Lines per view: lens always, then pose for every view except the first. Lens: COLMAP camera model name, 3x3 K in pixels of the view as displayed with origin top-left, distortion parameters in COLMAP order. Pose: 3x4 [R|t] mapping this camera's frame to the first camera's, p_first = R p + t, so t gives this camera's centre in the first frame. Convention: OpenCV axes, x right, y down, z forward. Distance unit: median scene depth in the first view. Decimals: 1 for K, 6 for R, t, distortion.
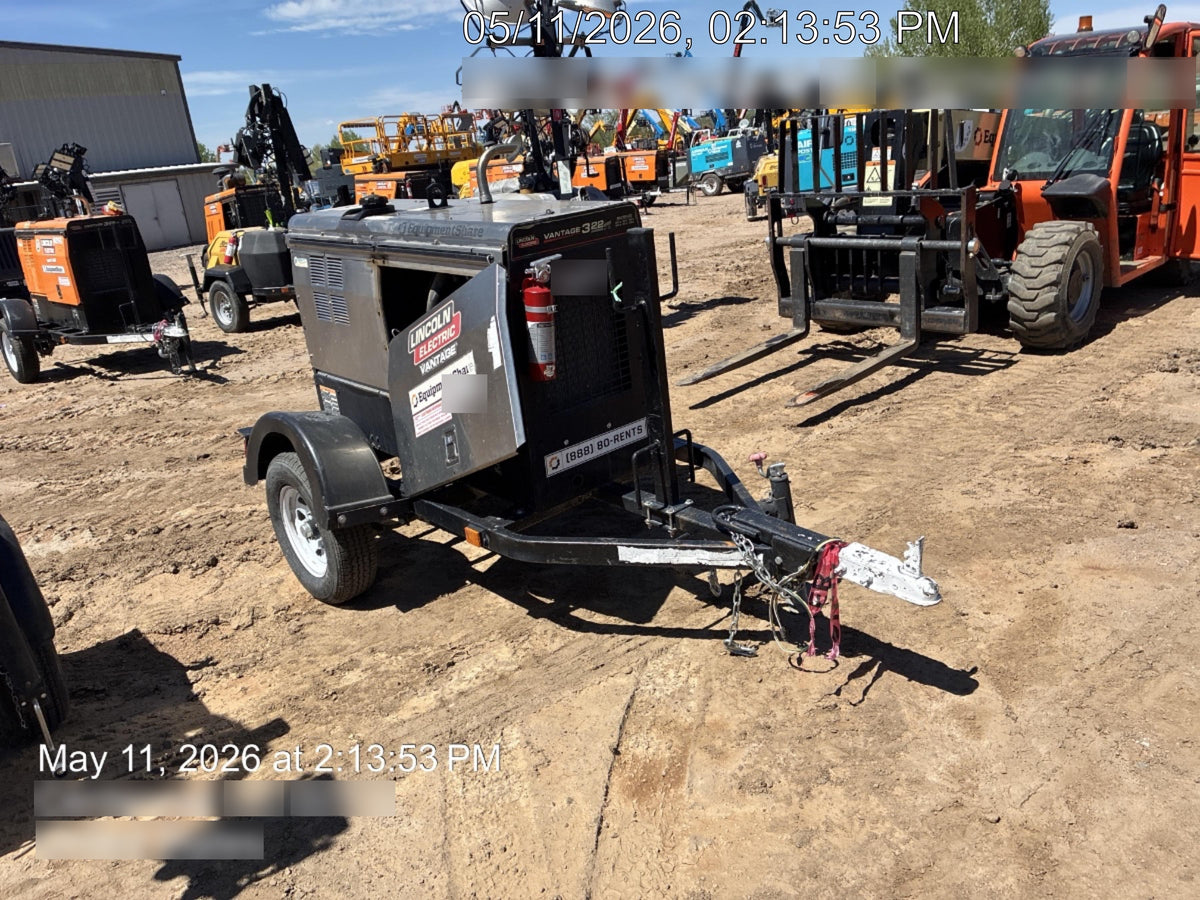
lens RADIAL K [[949.1, 0, 600.0], [0, 949.1, 450.0], [0, 0, 1]] dist [-0.003461, 0.130873]
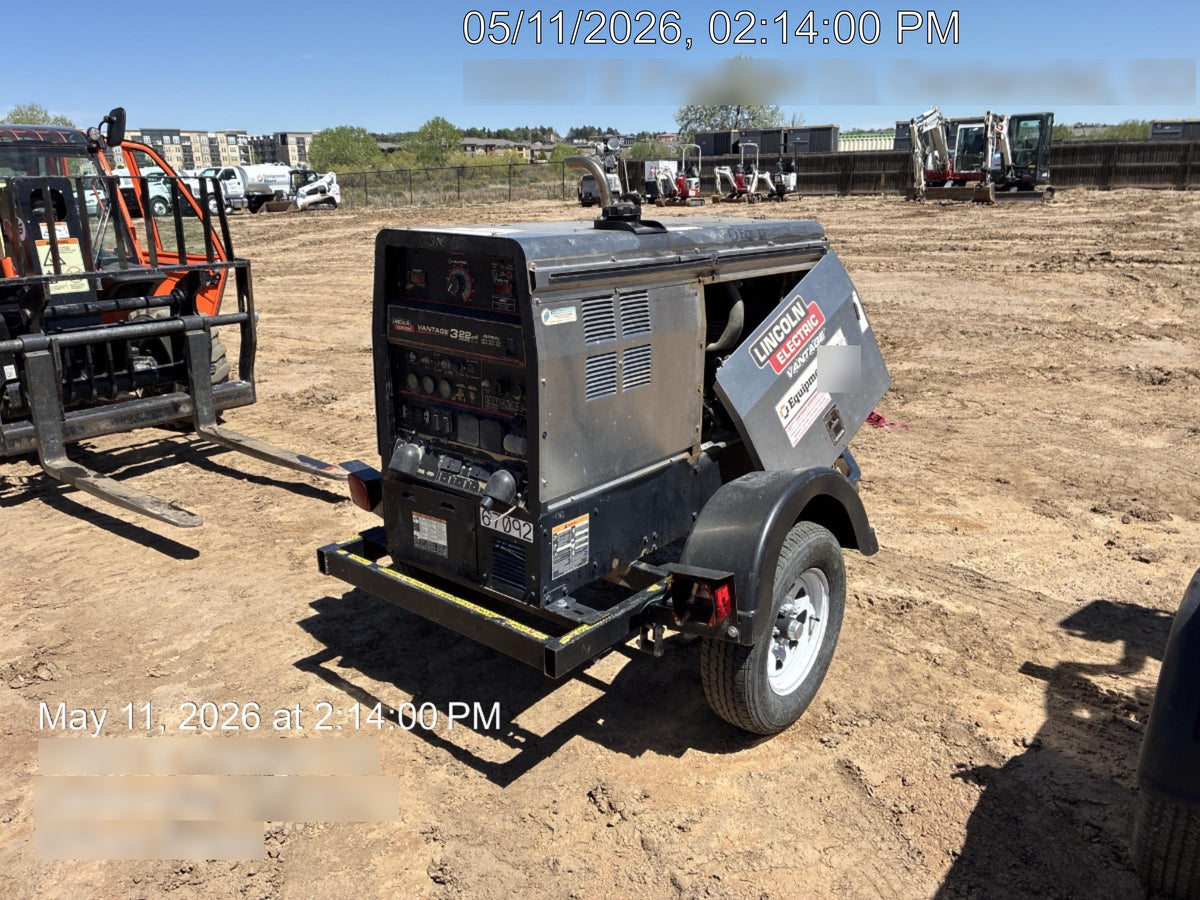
lens RADIAL K [[949.1, 0, 600.0], [0, 949.1, 450.0], [0, 0, 1]] dist [-0.003461, 0.130873]
pose [[-0.192989, -0.172719, 0.965880, -1.104880], [0.343681, 0.910126, 0.231419, -0.305856], [-0.919042, 0.376616, -0.116284, 1.324716]]
